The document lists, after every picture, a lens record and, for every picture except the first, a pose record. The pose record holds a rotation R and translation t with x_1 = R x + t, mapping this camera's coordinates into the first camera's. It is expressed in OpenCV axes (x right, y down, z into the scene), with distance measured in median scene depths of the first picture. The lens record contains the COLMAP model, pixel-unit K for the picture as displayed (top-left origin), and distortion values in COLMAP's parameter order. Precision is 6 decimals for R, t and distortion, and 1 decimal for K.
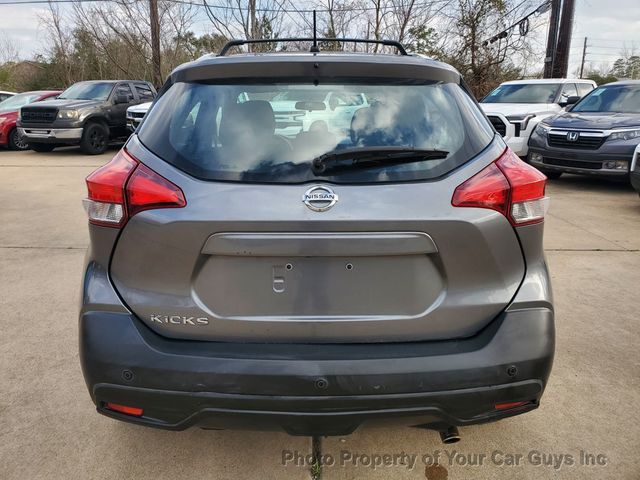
lens RADIAL K [[485.5, 0, 327.1], [0, 485.5, 243.0], [0, 0, 1]] dist [0.075937, -0.138505]
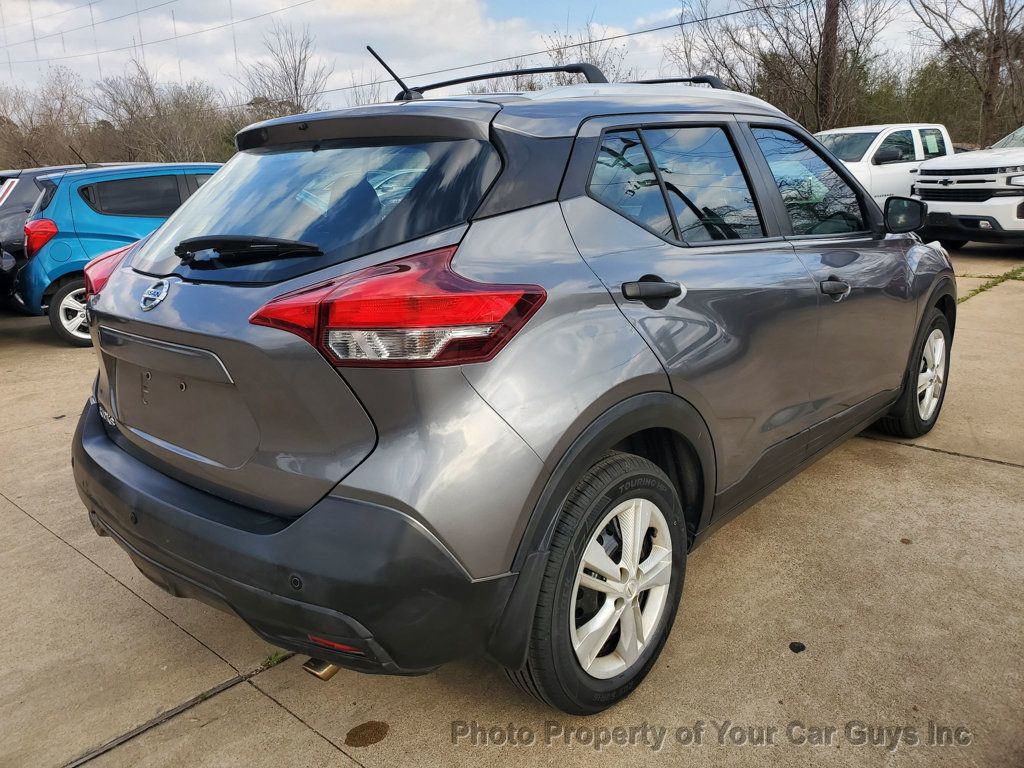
lens RADIAL K [[794.1, 0, 509.0], [0, 794.1, 377.2], [0, 0, 1]] dist [-0.014394, 0.037361]
pose [[0.719182, 0.146312, -0.679243, 0.791906], [-0.154277, 0.986801, 0.049213, -0.066131], [0.677478, 0.069398, 0.732262, 0.249735]]
